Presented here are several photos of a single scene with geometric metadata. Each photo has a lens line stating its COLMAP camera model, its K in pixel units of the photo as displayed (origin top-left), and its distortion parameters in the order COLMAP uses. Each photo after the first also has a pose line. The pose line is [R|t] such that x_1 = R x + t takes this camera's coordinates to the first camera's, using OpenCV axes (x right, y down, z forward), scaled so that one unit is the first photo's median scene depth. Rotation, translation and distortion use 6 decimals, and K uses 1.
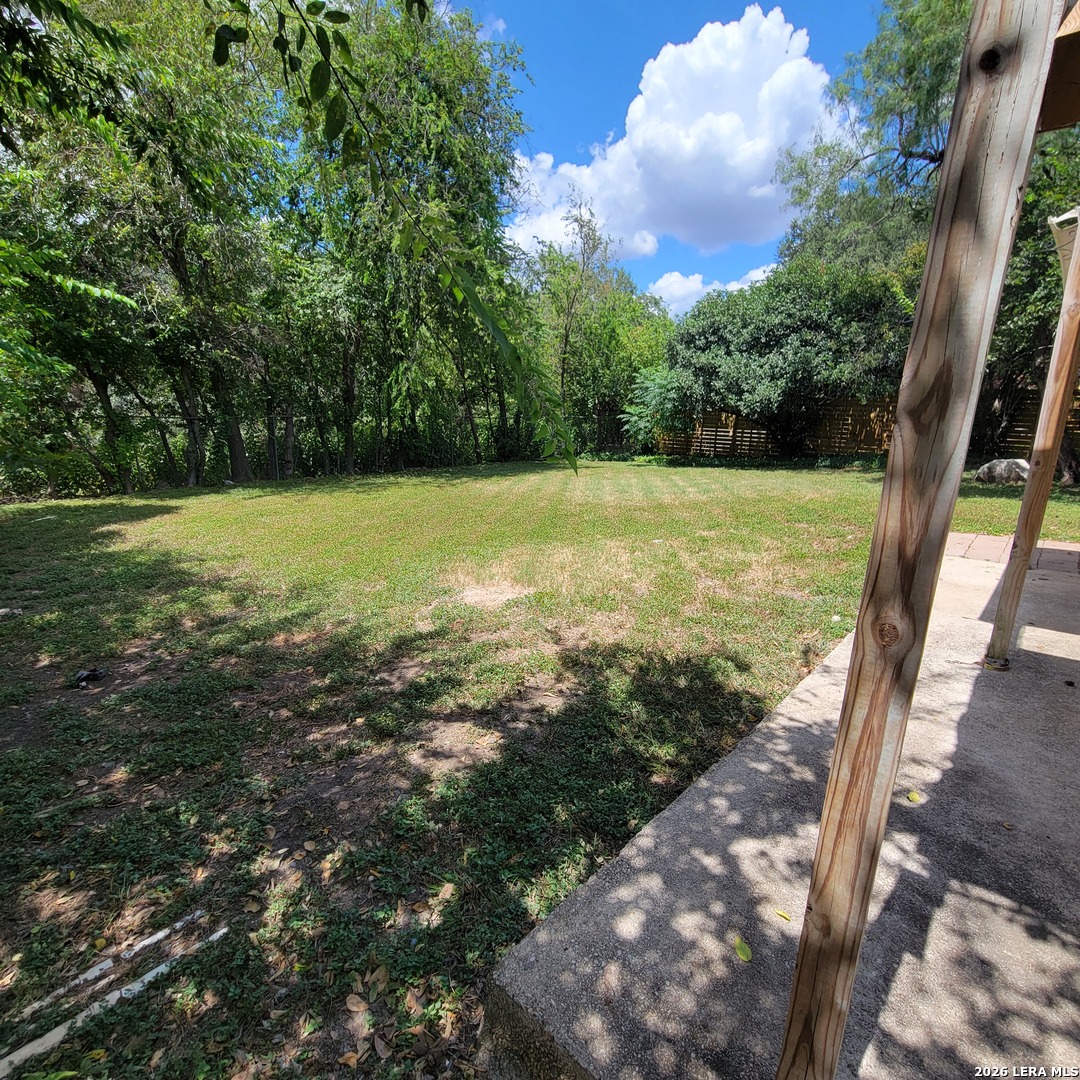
lens RADIAL K [[583.2, 0, 540.0], [0, 583.2, 540.0], [0, 0, 1]] dist [-0.000123, -0.016042]
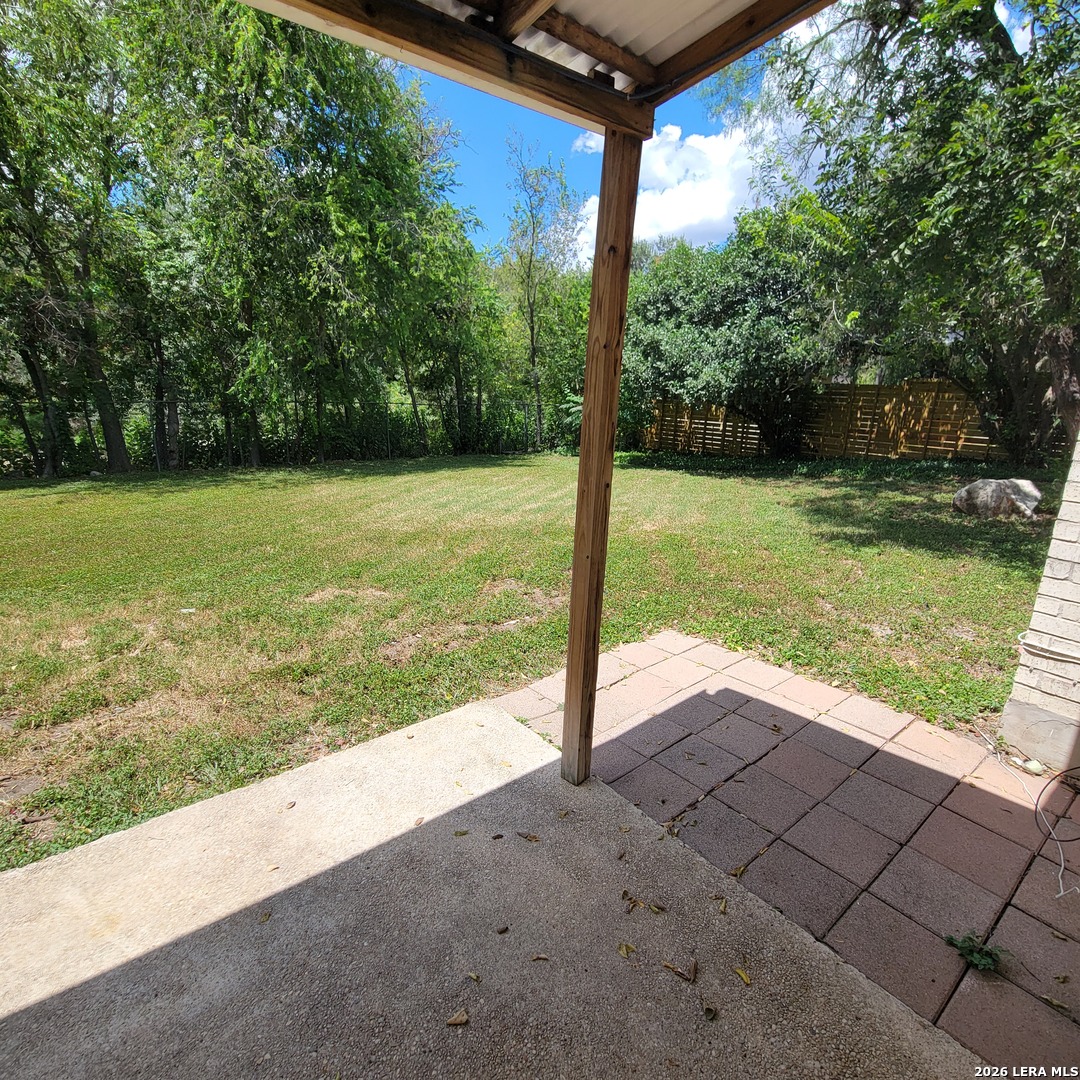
lens RADIAL K [[583.2, 0, 540.0], [0, 583.2, 540.0], [0, 0, 1]] dist [-0.000123, -0.016042]
pose [[0.980880, 0.053871, -0.187010, 0.311029], [-0.049088, 0.998340, 0.030118, -0.048132], [0.188322, -0.020362, 0.981896, 0.189533]]
